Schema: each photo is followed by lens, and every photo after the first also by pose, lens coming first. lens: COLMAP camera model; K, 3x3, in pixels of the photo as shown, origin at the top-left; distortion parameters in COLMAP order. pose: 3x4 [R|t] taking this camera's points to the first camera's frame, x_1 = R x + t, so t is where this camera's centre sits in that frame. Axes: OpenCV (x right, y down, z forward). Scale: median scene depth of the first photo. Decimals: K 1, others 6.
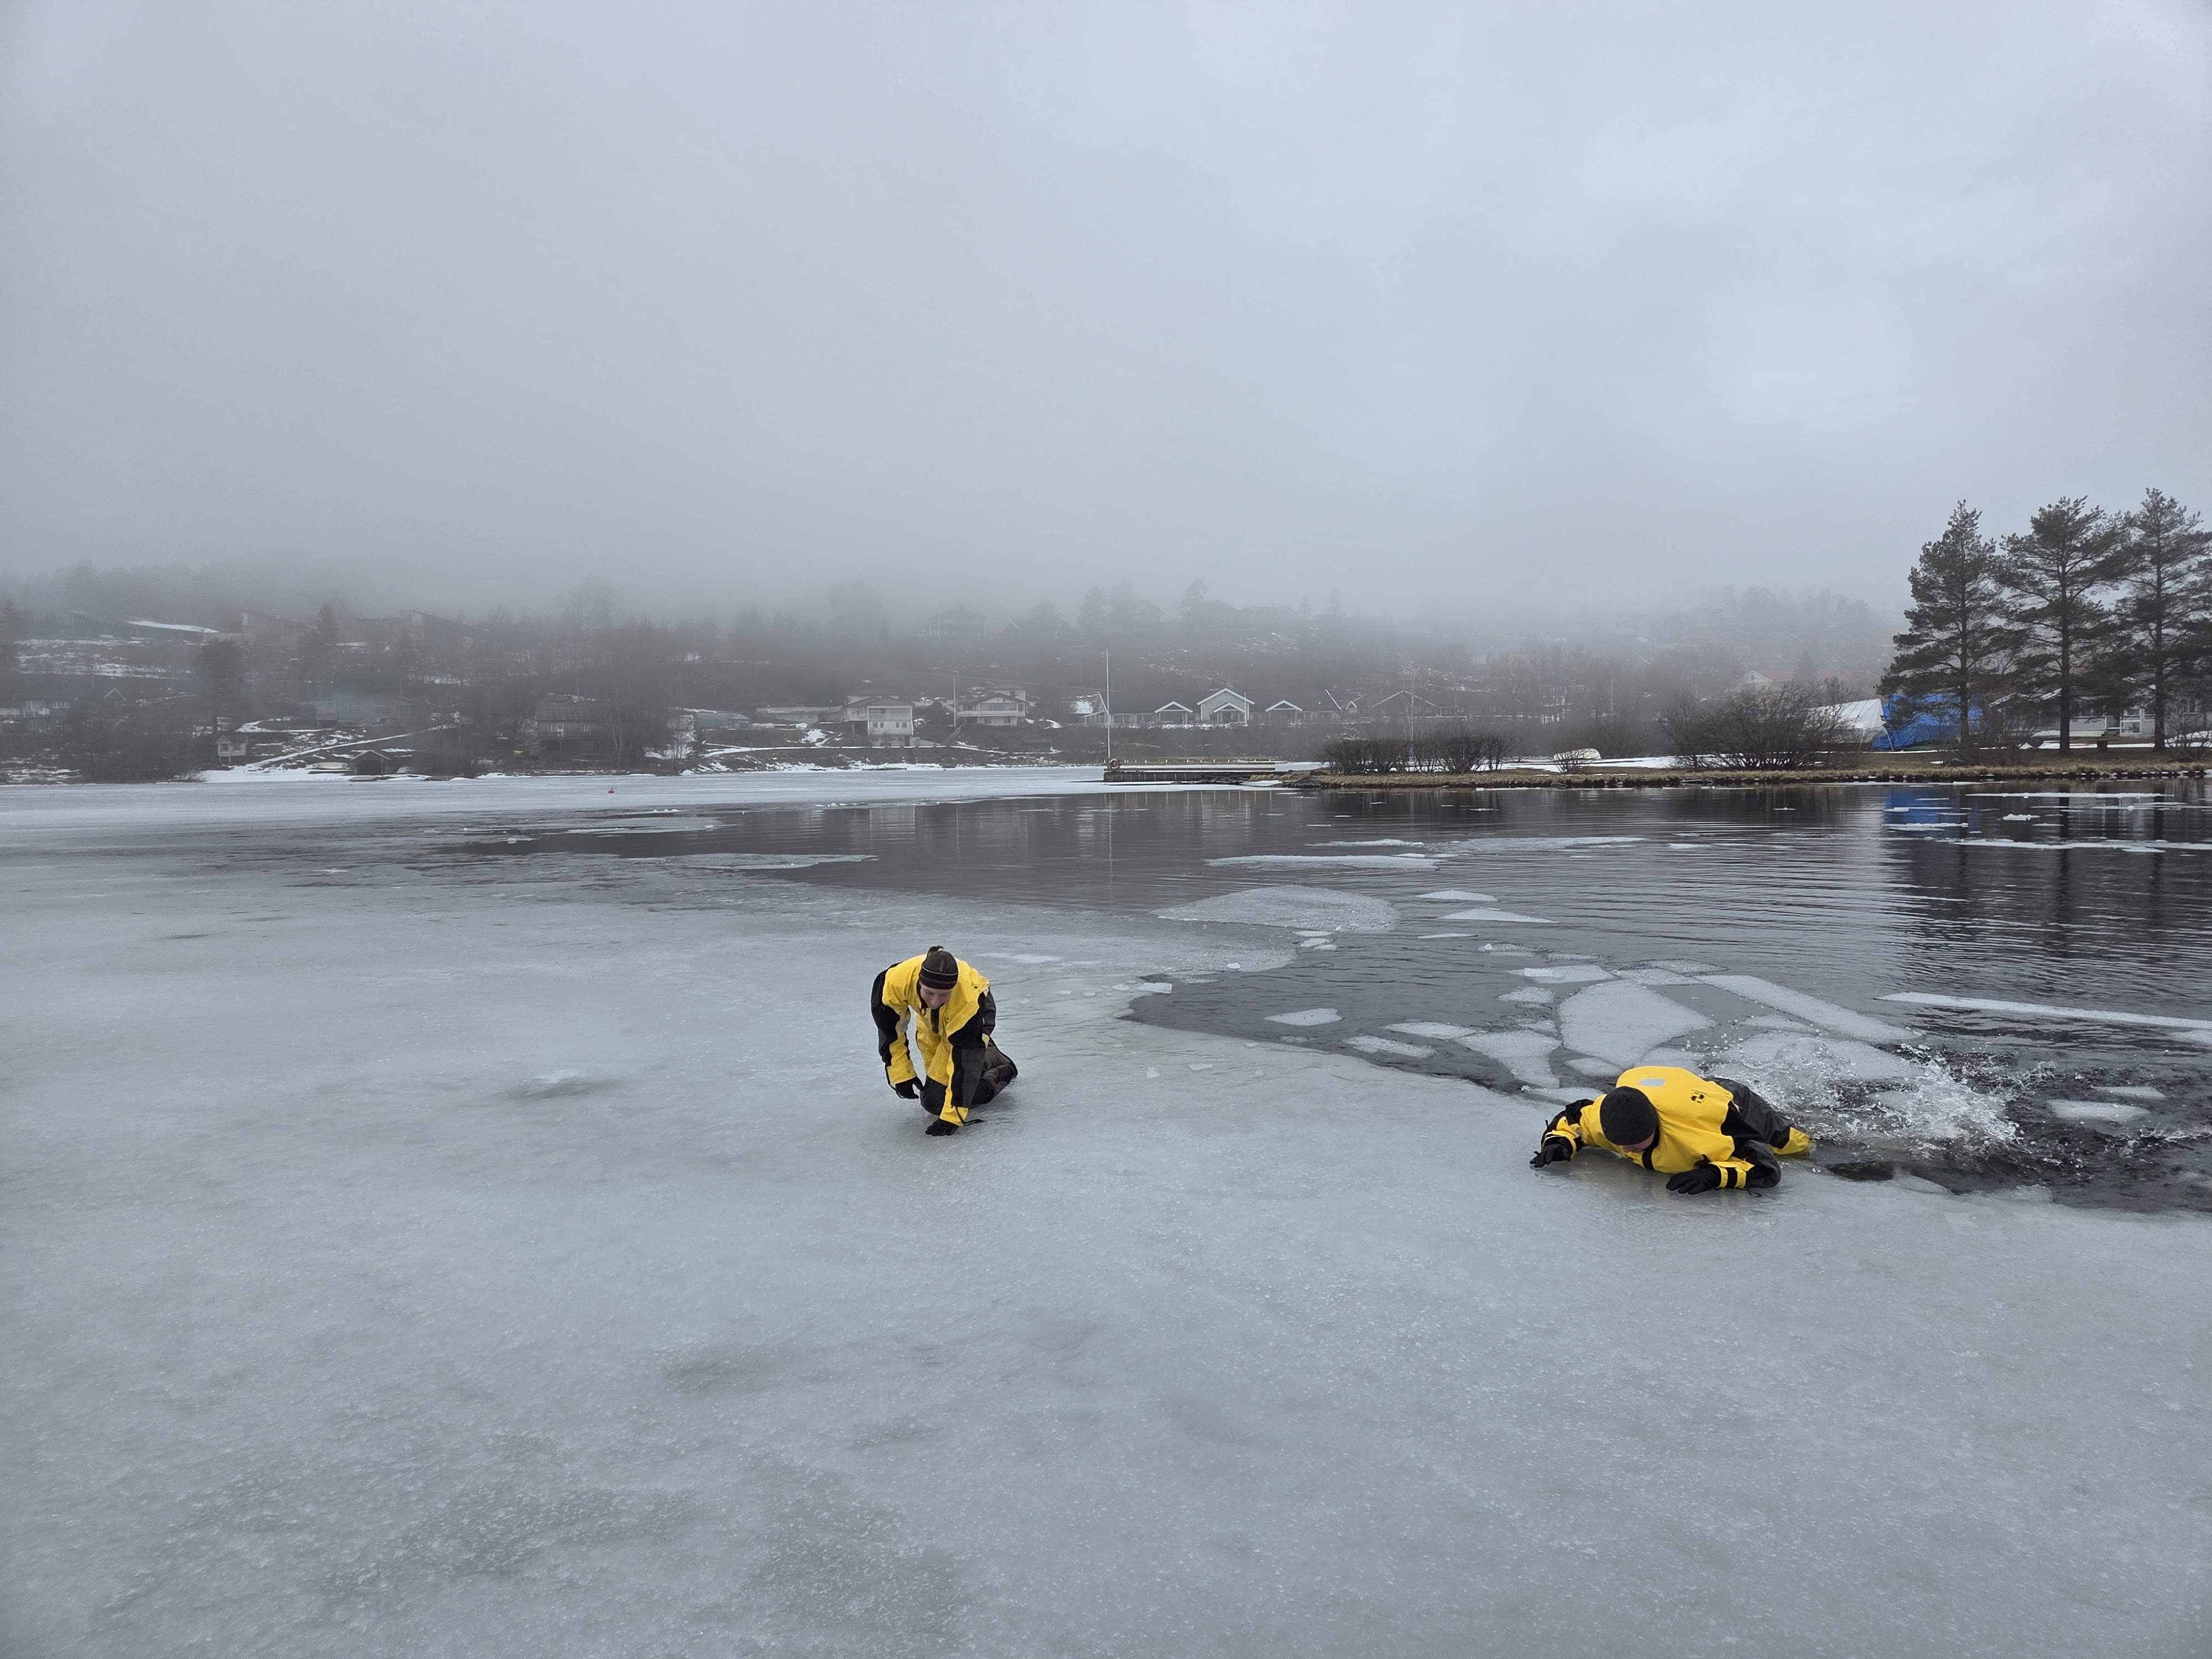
lens RADIAL K [[1407.1, 0, 1108.6], [0, 1407.1, 835.4], [0, 0, 1]] dist [0.088480, -0.060555]
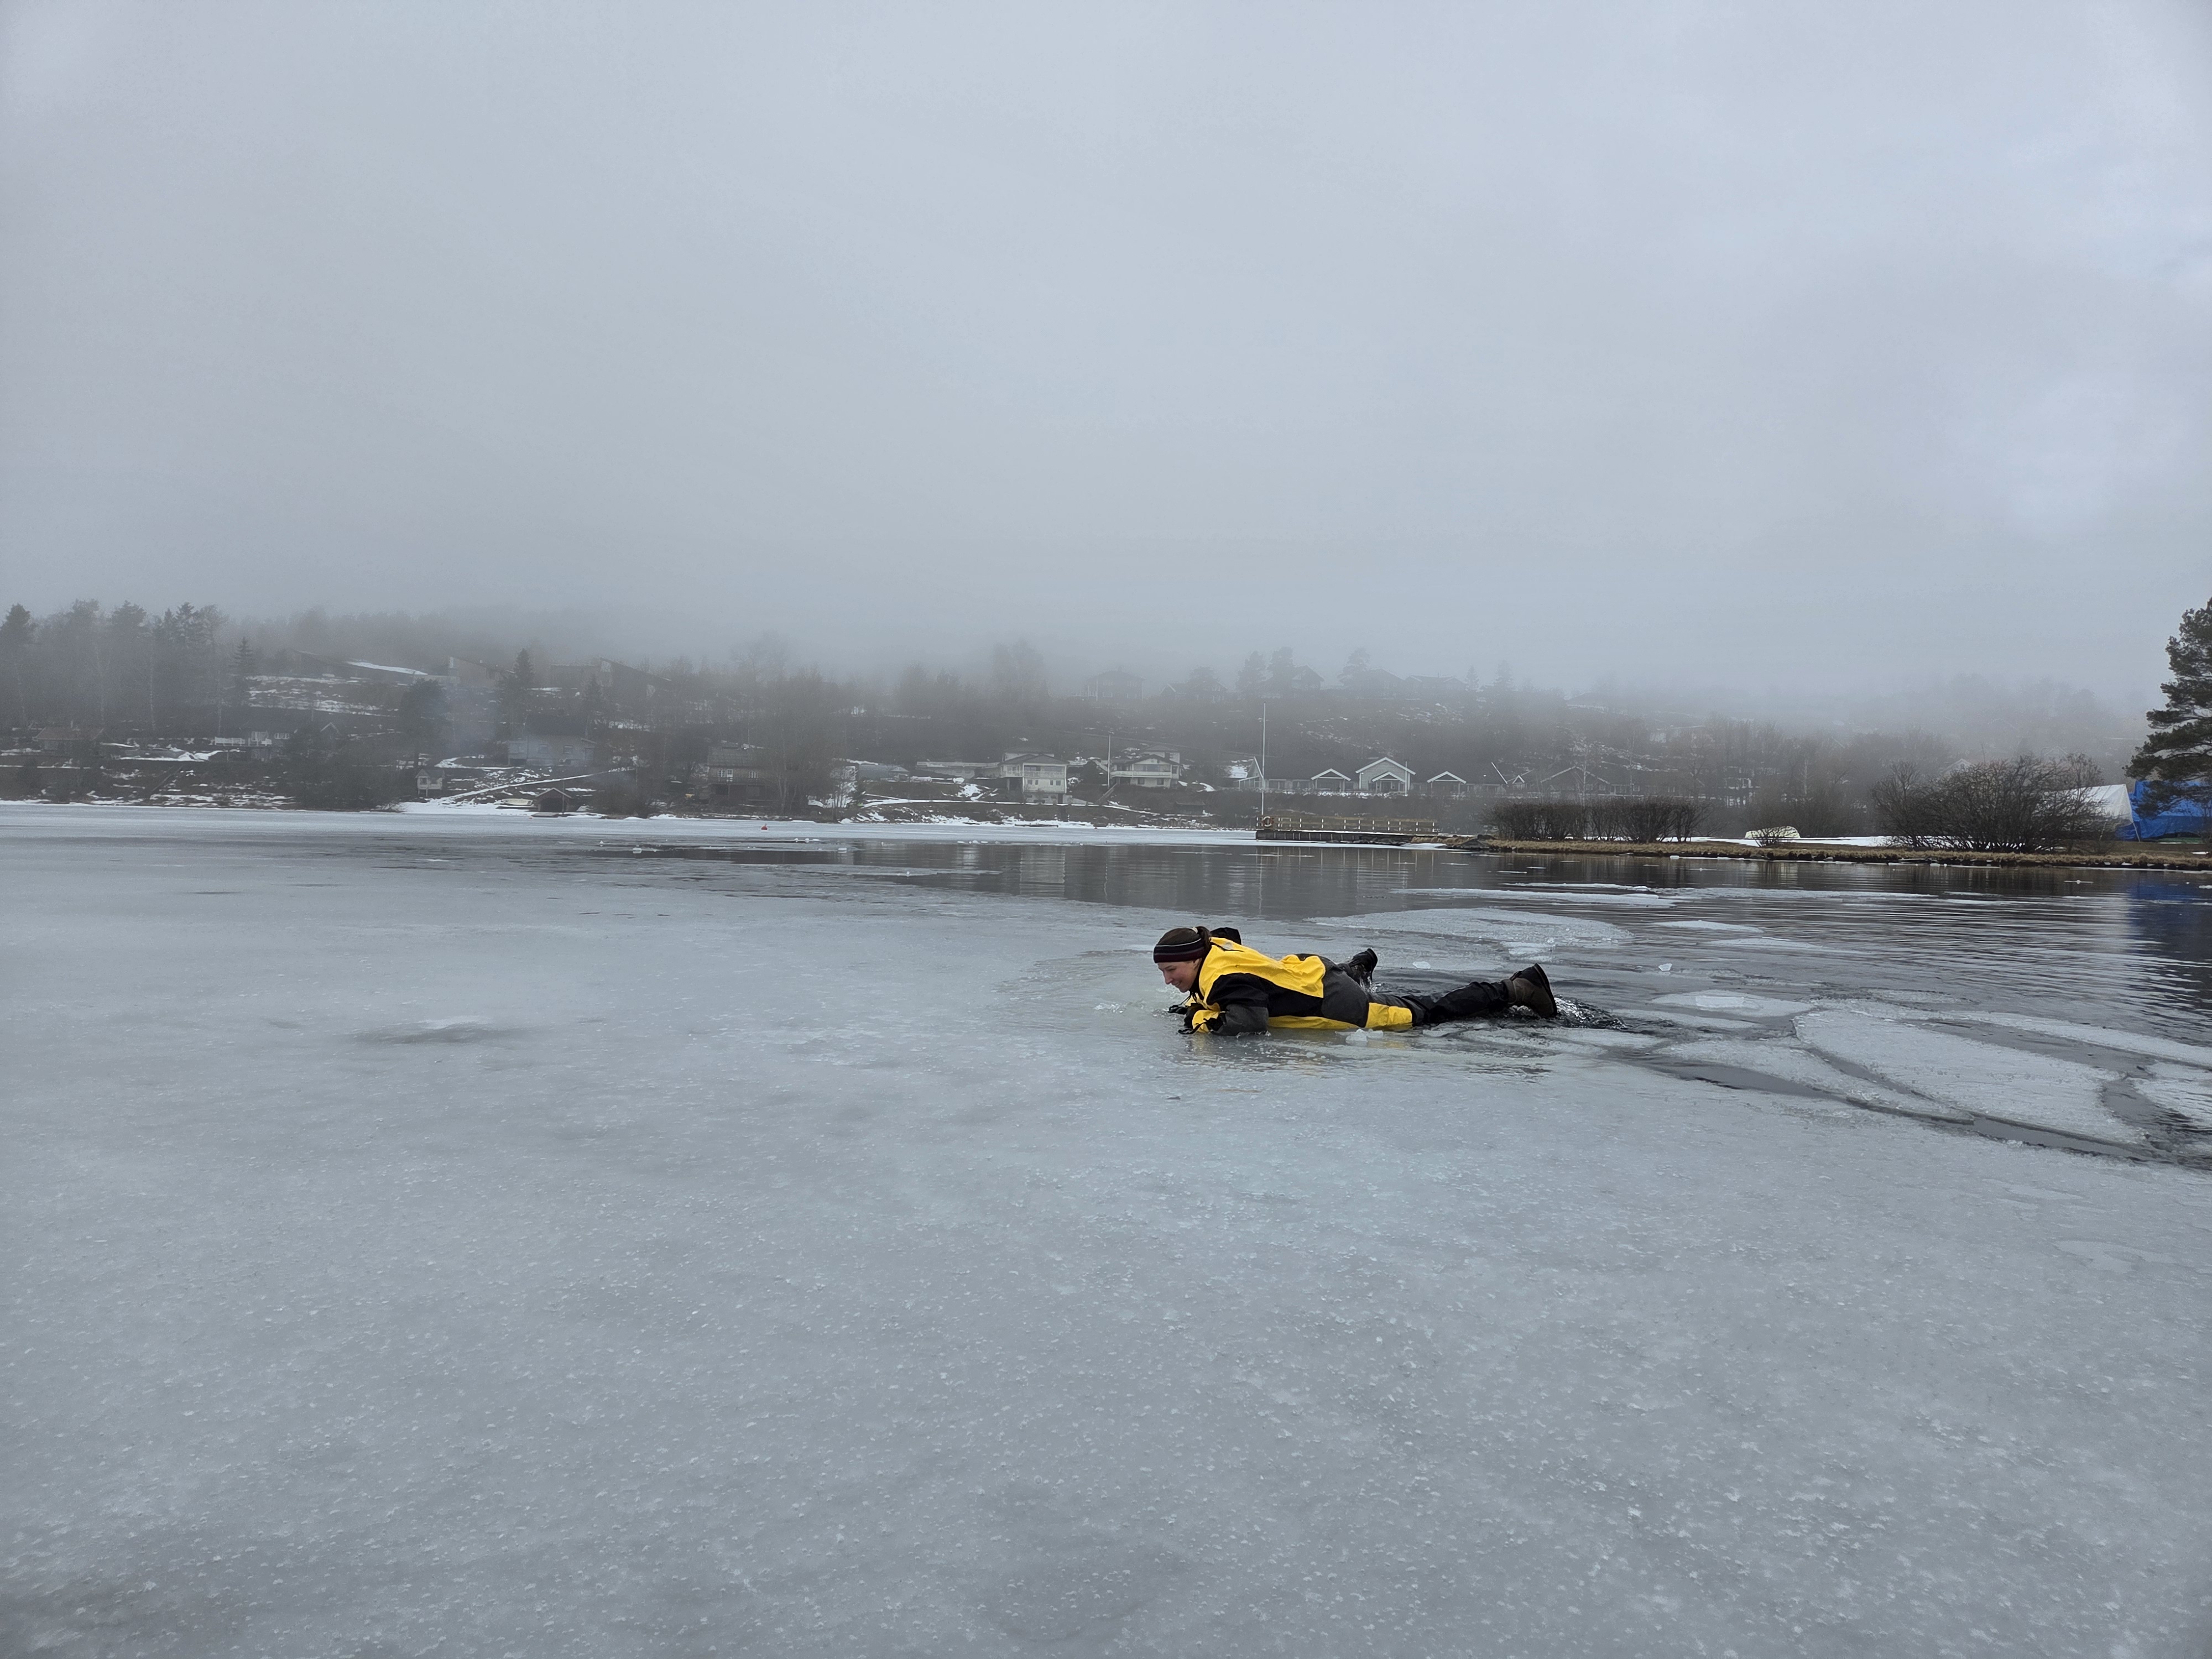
lens RADIAL K [[1407.1, 0, 1108.6], [0, 1407.1, 835.4], [0, 0, 1]] dist [0.088480, -0.060555]
pose [[0.993346, 0.040205, -0.107921, 0.000150], [-0.045368, 0.997919, -0.045818, 0.003953], [0.105854, 0.050409, 0.993103, 0.013992]]
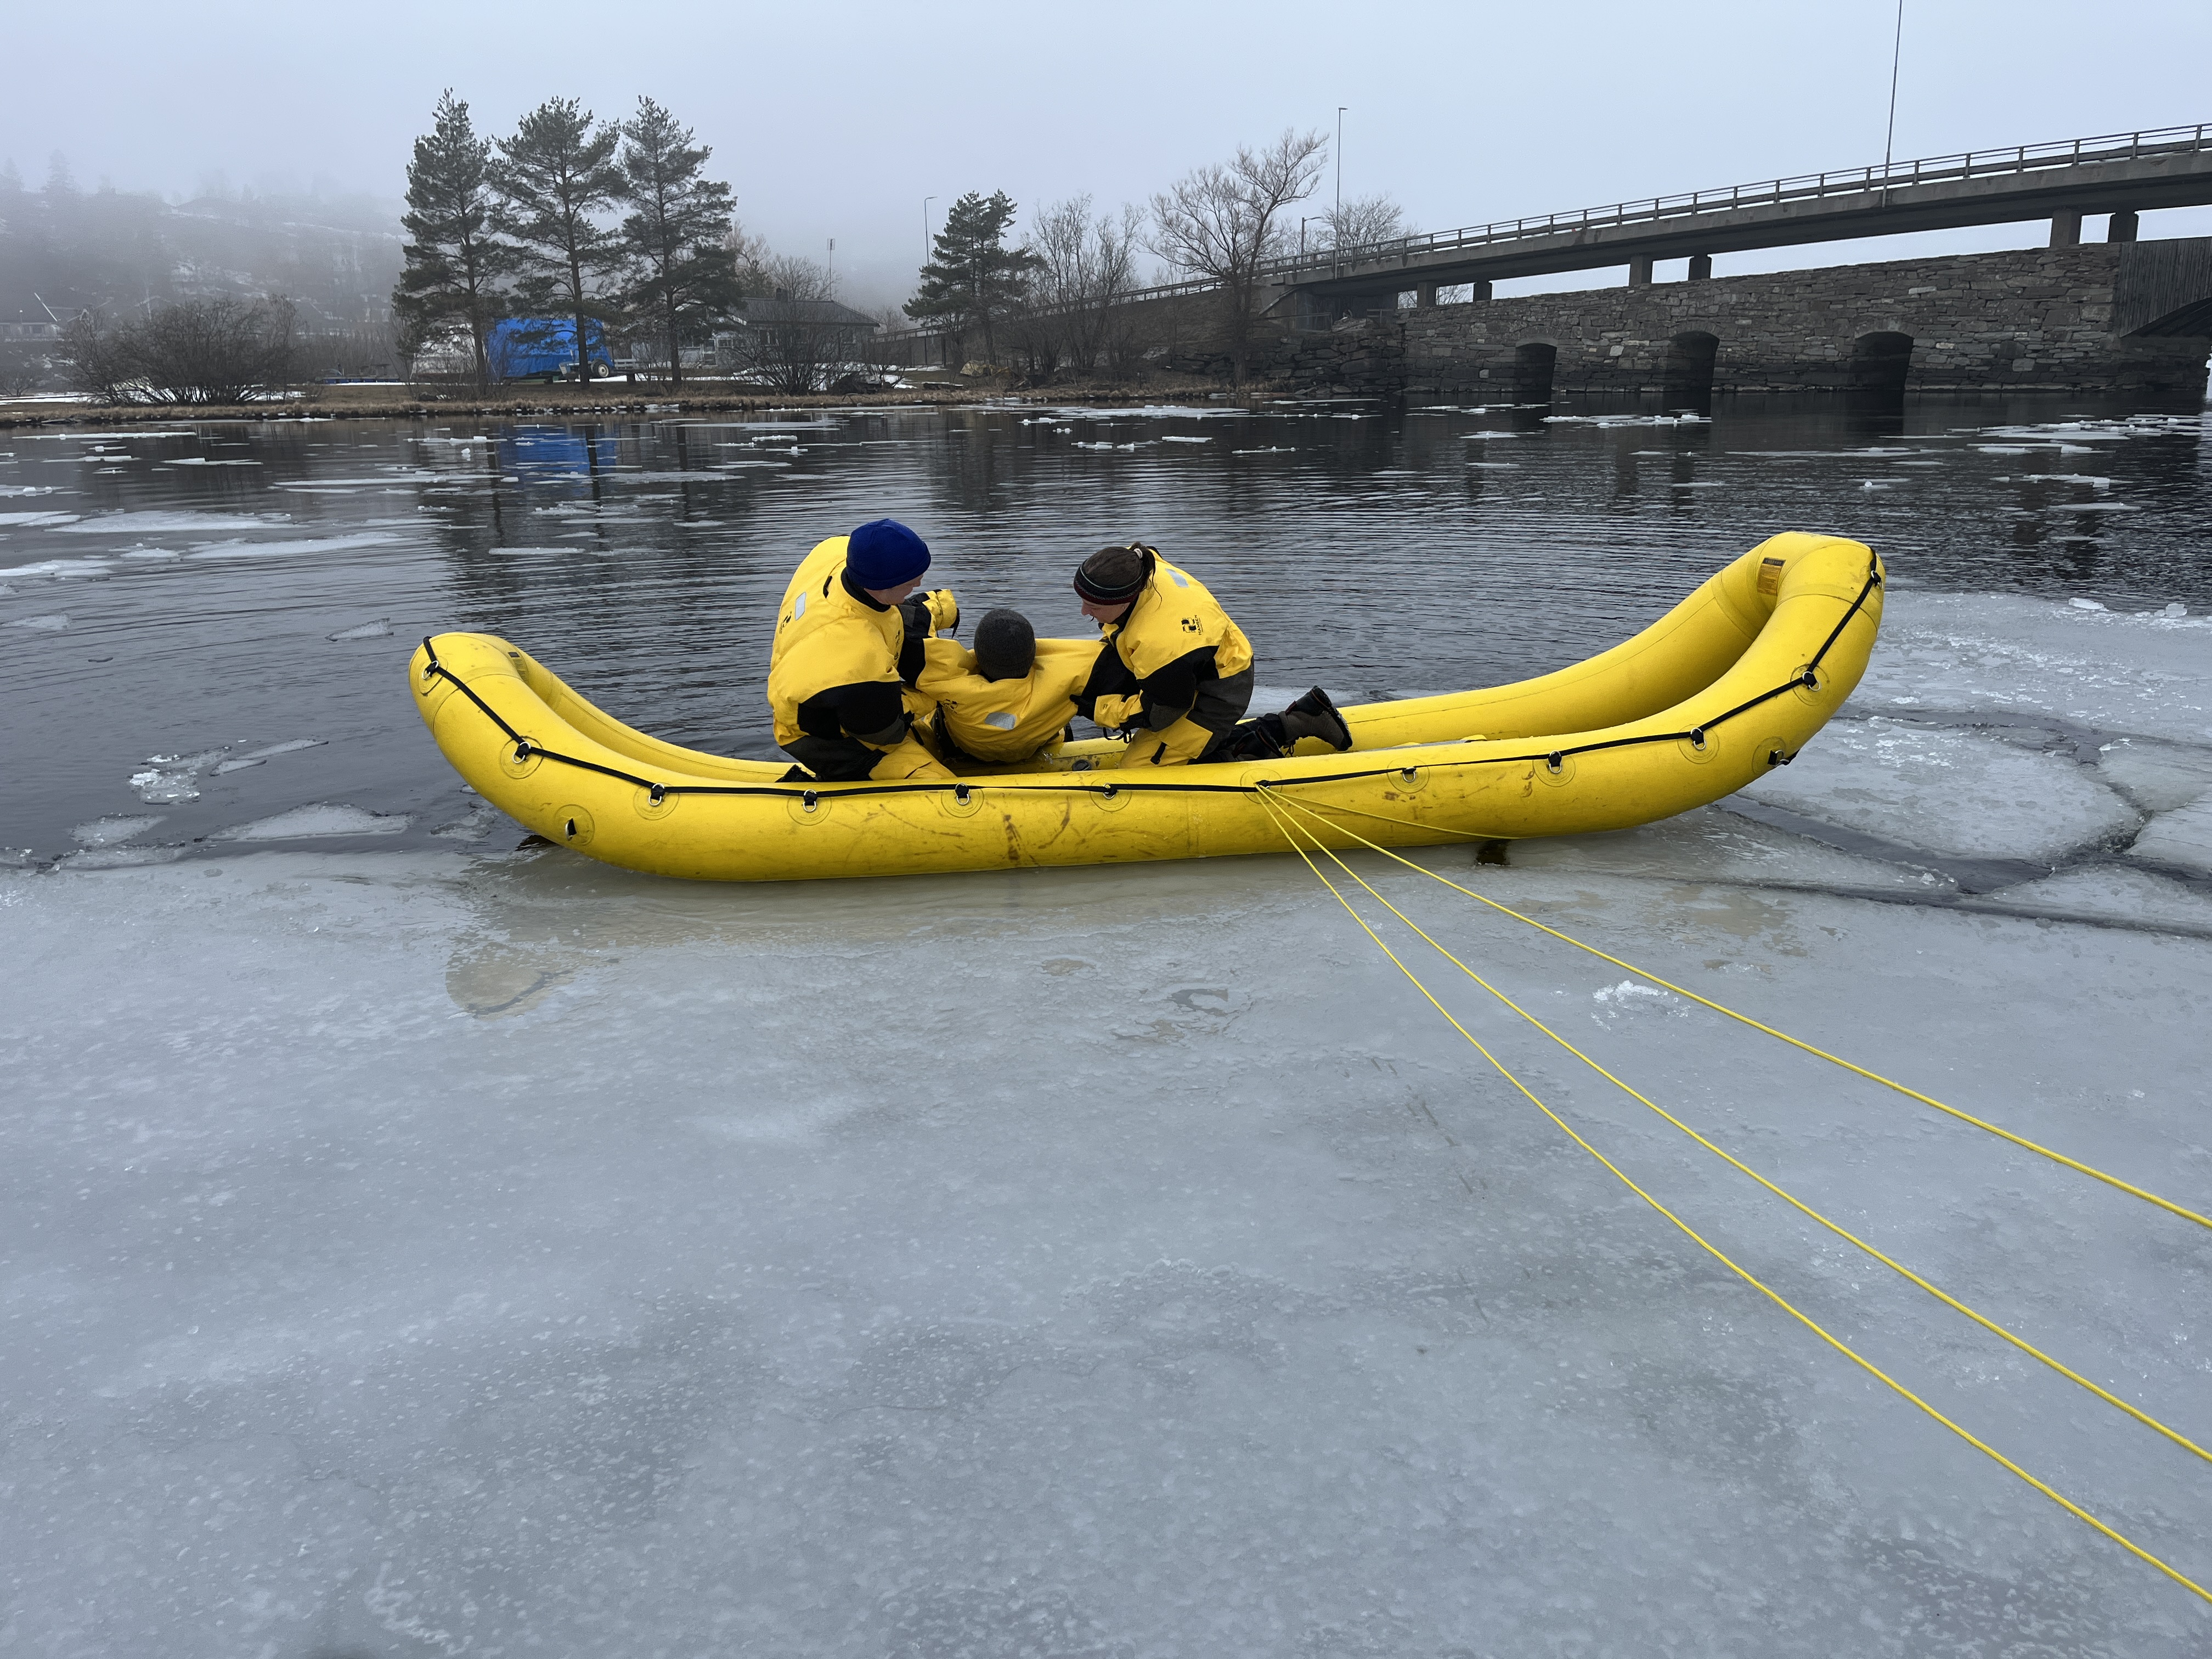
lens RADIAL K [[1644.2, 0, 1095.6], [0, 1644.2, 814.6], [0, 0, 1]] dist [0.043037, -0.026493]
pose [[0.824114, -0.145204, 0.547496, 0.121087], [0.036045, 0.978068, 0.205142, 0.002804], [-0.565276, -0.149326, 0.811274, -0.045484]]
